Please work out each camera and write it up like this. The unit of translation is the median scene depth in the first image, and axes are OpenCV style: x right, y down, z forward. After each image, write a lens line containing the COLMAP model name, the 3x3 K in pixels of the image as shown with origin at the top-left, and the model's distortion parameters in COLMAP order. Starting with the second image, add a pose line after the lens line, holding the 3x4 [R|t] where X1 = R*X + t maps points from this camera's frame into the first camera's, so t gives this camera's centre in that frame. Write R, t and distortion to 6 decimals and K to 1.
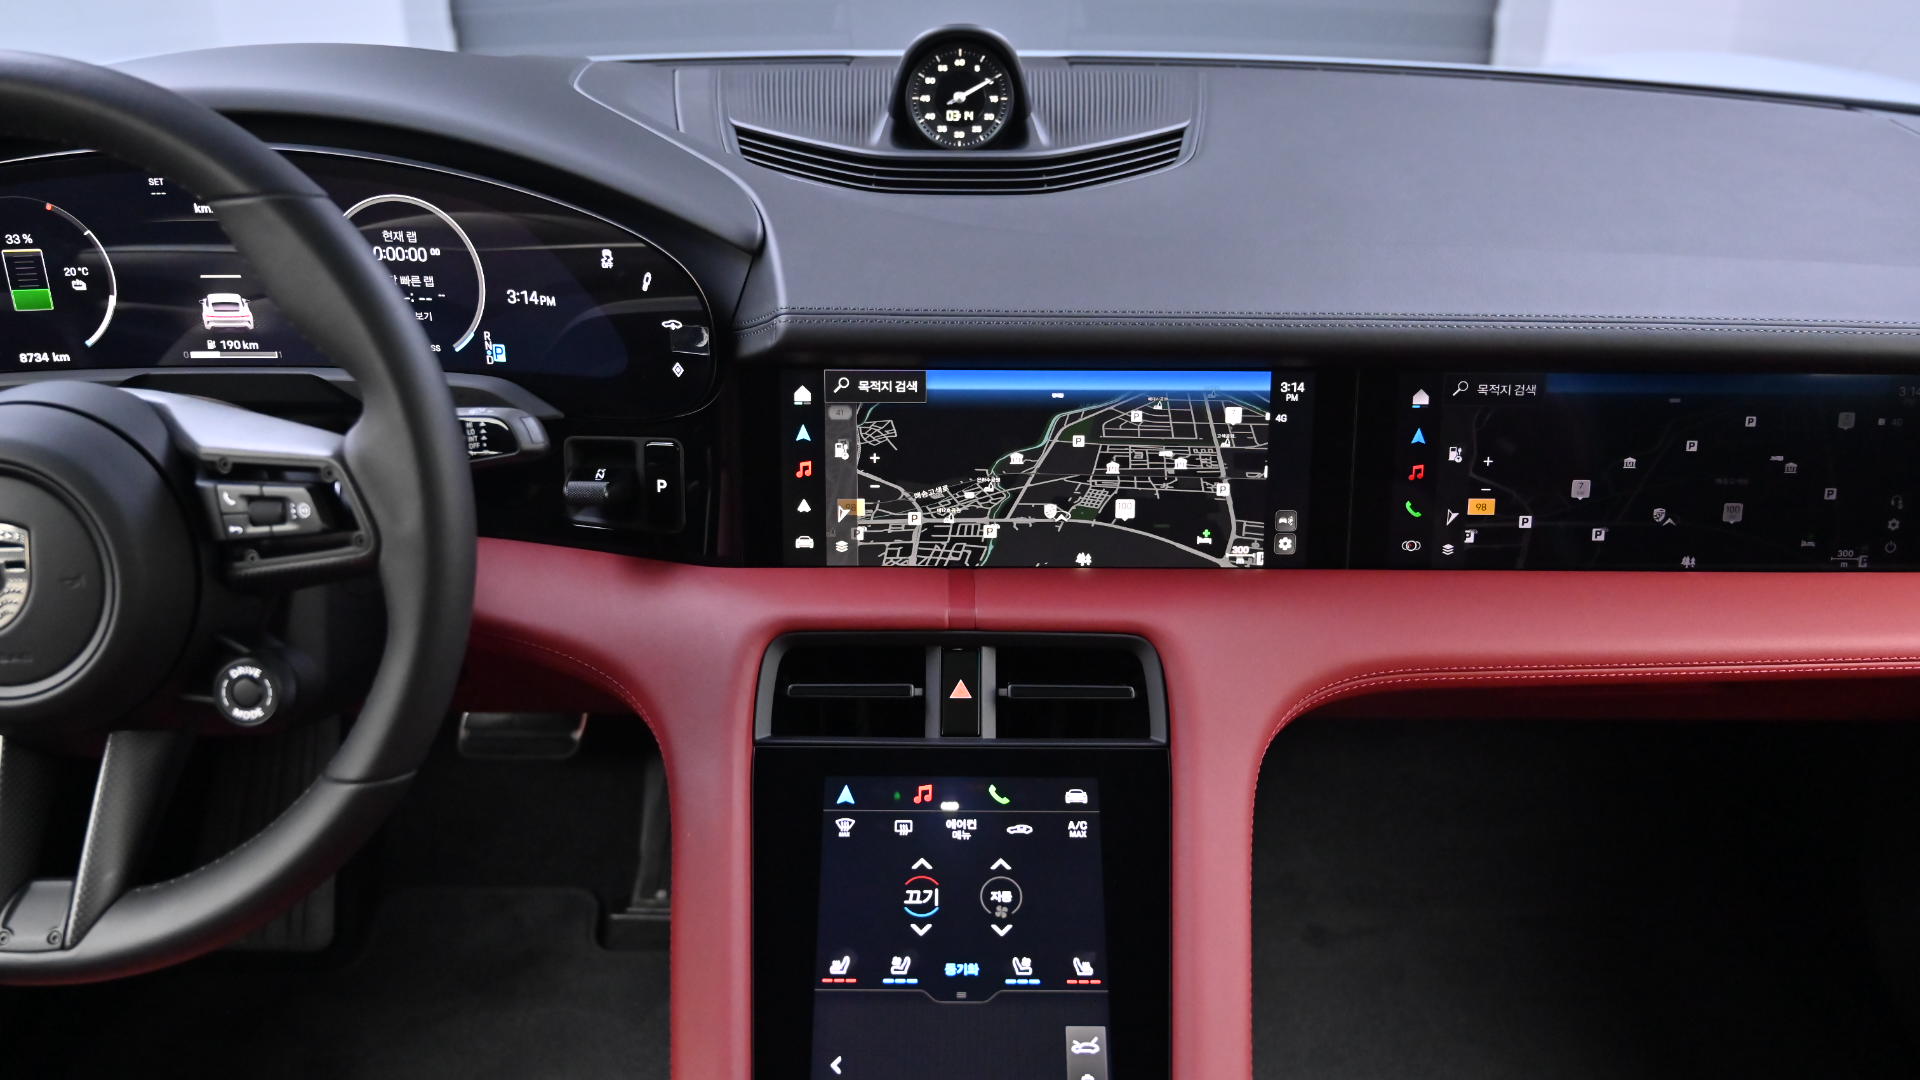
lens RADIAL K [[1613.6, 0, 957.2], [0, 1613.6, 532.1], [0, 0, 1]] dist [-0.011808, 0.006235]
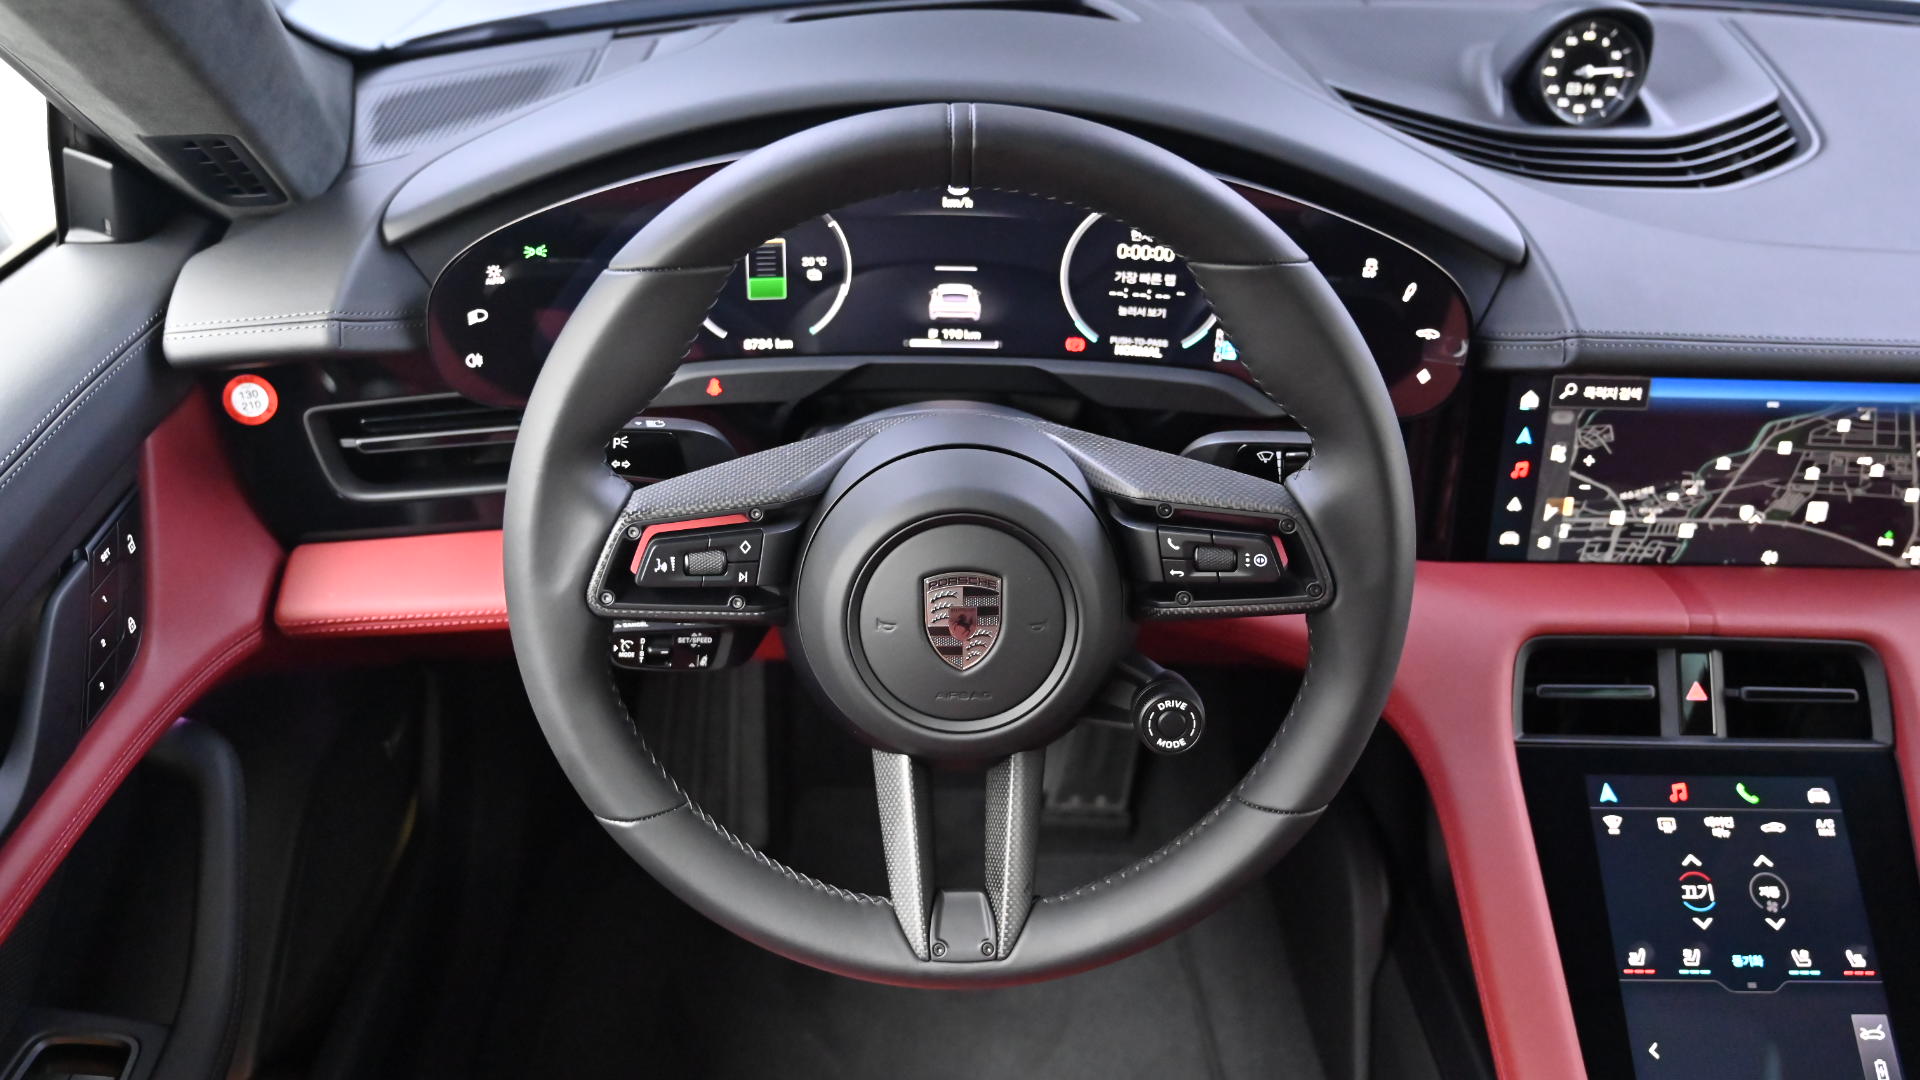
lens RADIAL K [[1613.6, 0, 967.5], [0, 1613.6, 547.5], [0, 0, 1]] dist [-0.011808, 0.006235]
pose [[0.999200, 0.012852, 0.037876, -0.488960], [-0.017768, 0.991031, 0.132446, -0.120583], [-0.035834, -0.133013, 0.990466, -0.017421]]
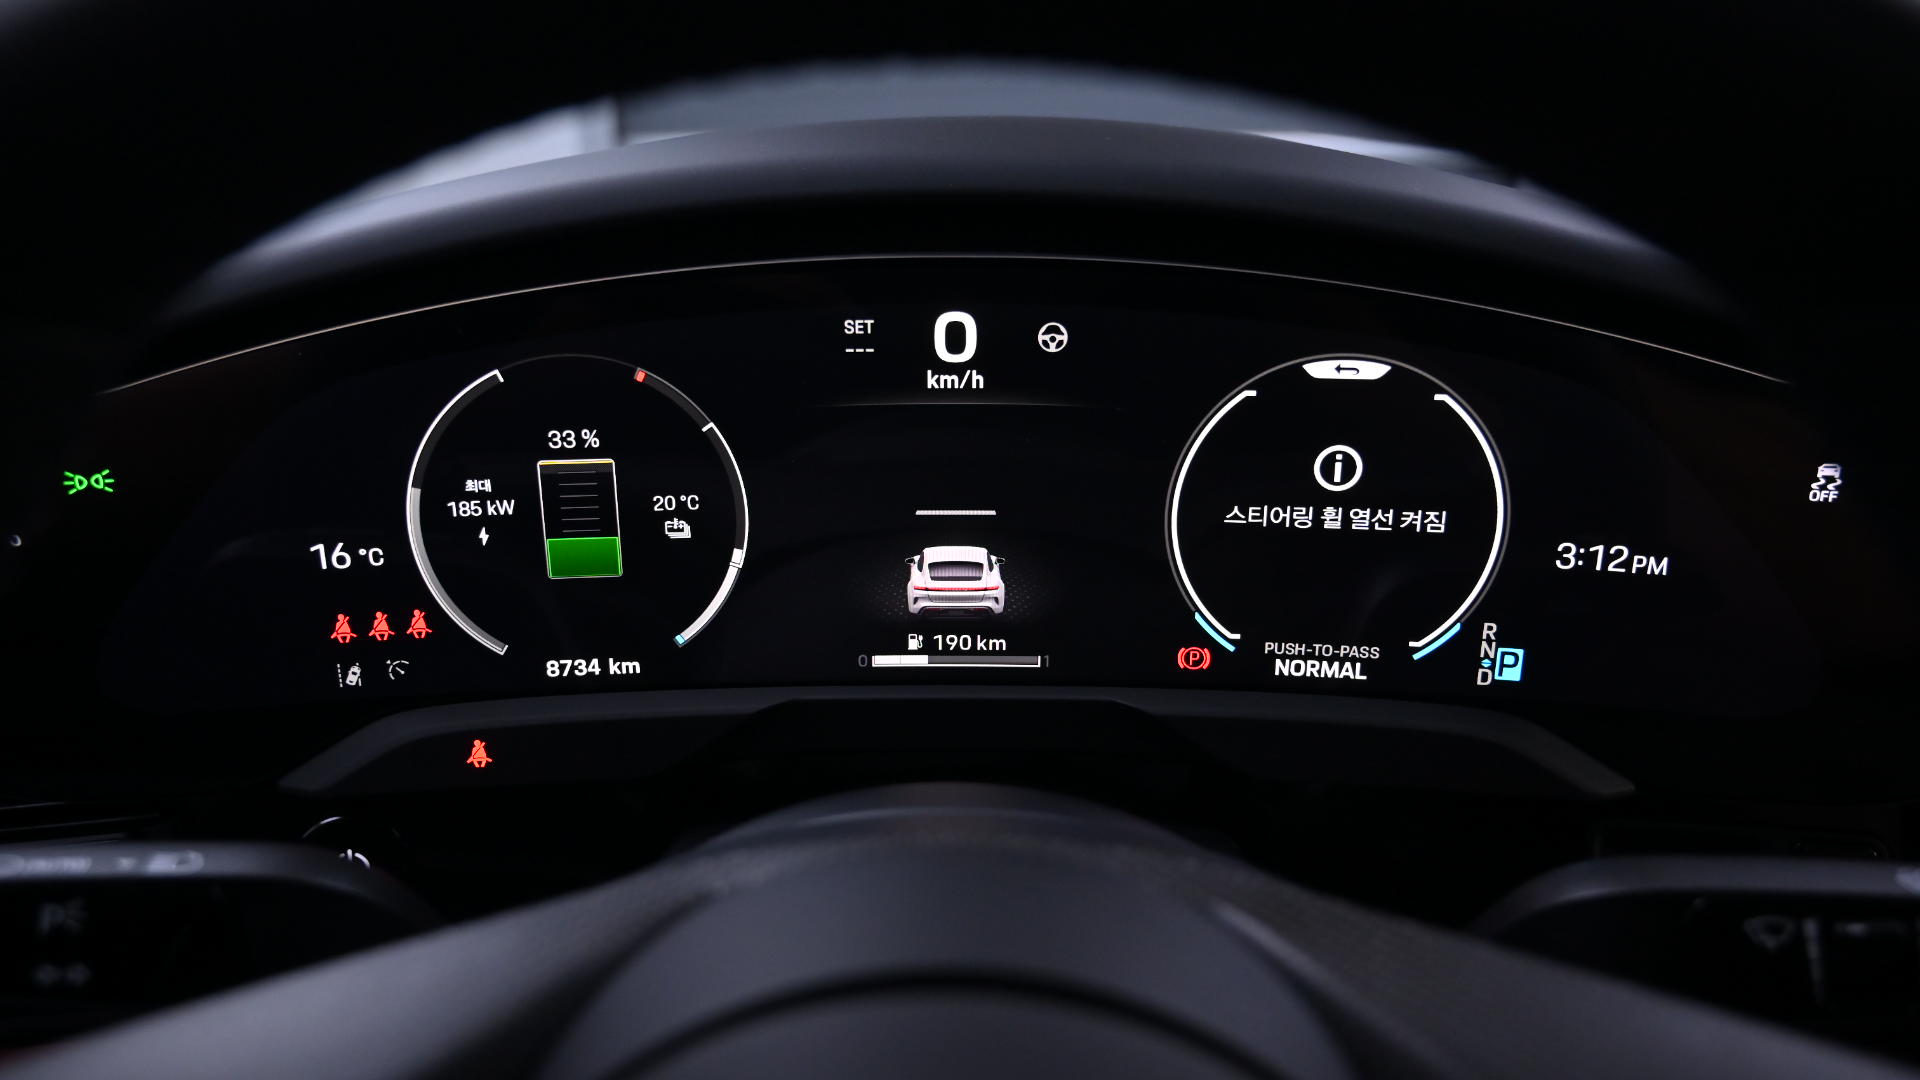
lens RADIAL K [[1284.0, 0, 956.3], [0, 1284.0, 551.5], [0, 0, 1]] dist [-0.003914, -0.002050]
pose [[0.999997, 0.001329, -0.001808, -0.459278], [-0.001500, 0.995168, -0.098177, -0.107219], [0.001668, 0.098180, 0.995167, 0.599714]]
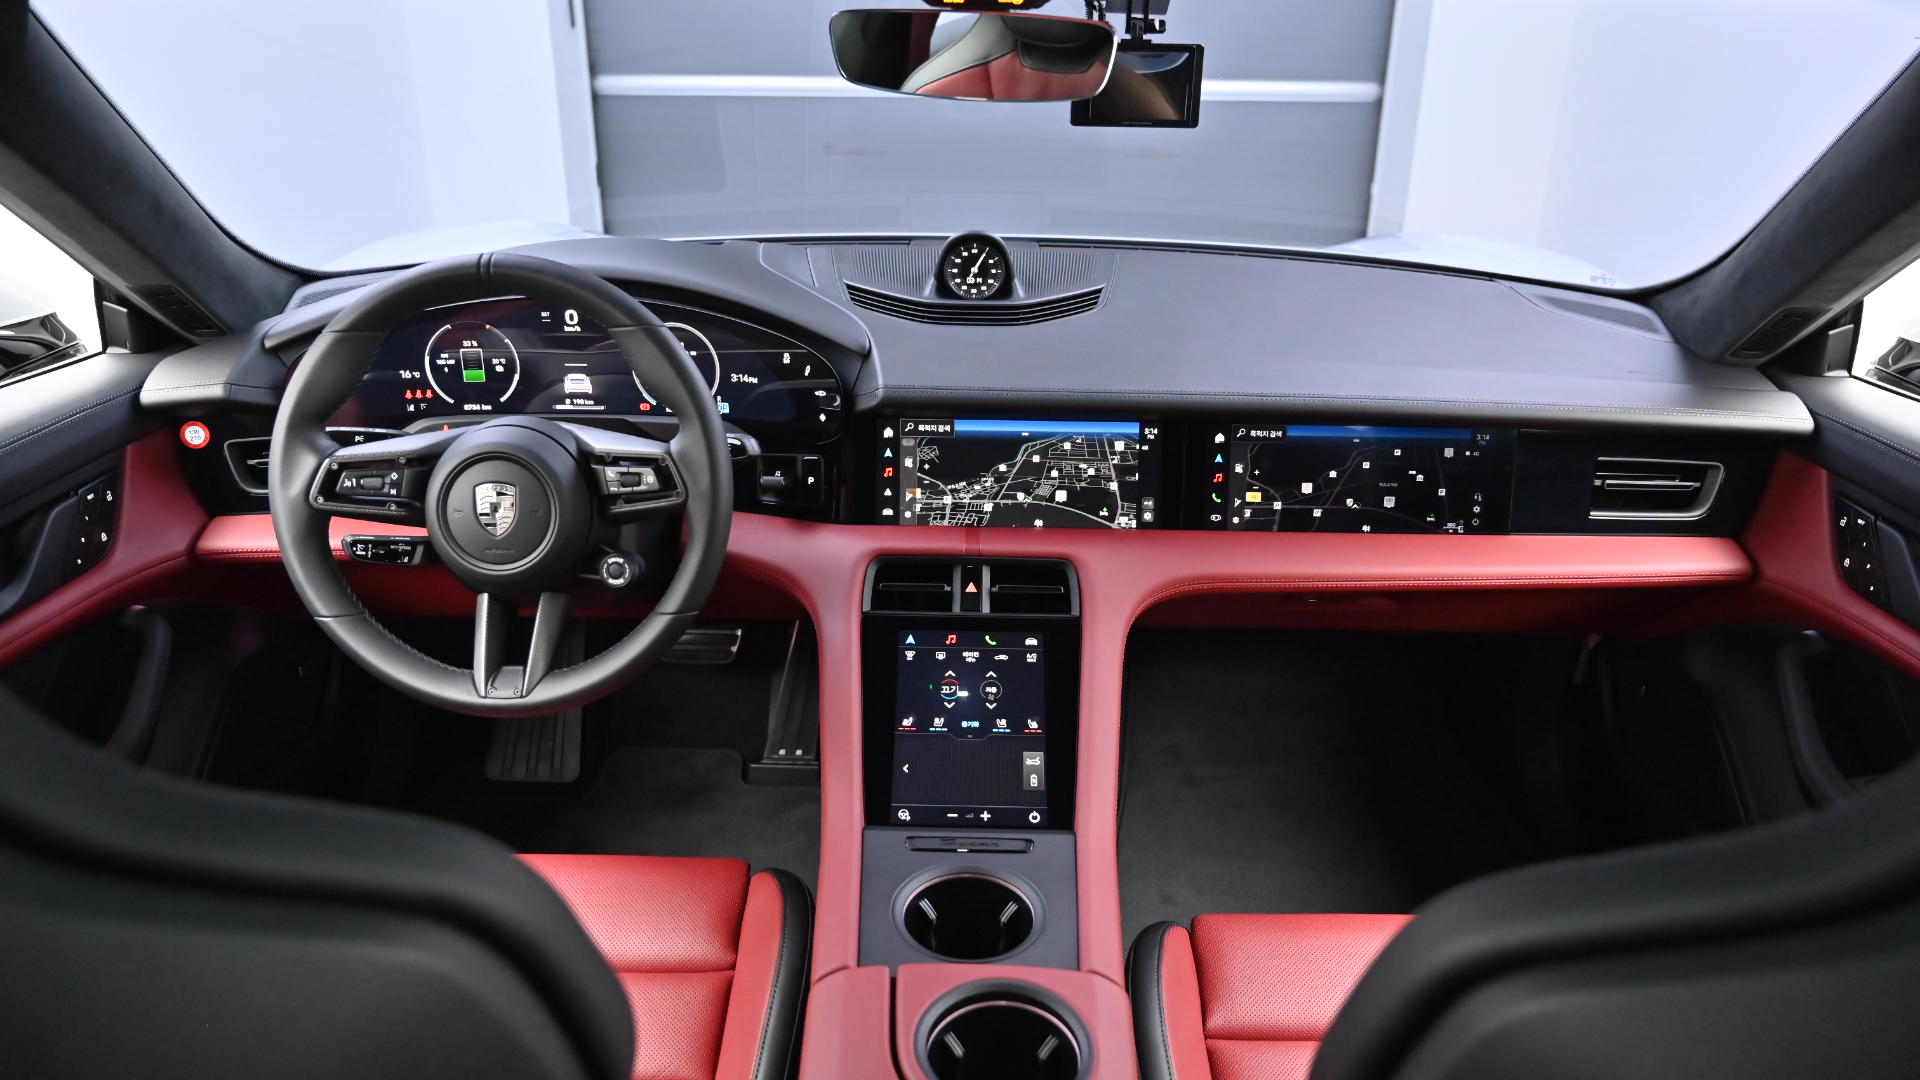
lens RADIAL K [[1284.0, 0, 965.8], [0, 1284.0, 529.2], [0, 0, 1]] dist [-0.003914, -0.002050]
pose [[0.999922, 0.012425, -0.001357, -0.002890], [-0.012467, 0.999219, -0.037497, 0.081272], [0.000890, 0.037511, 0.999296, -0.476708]]
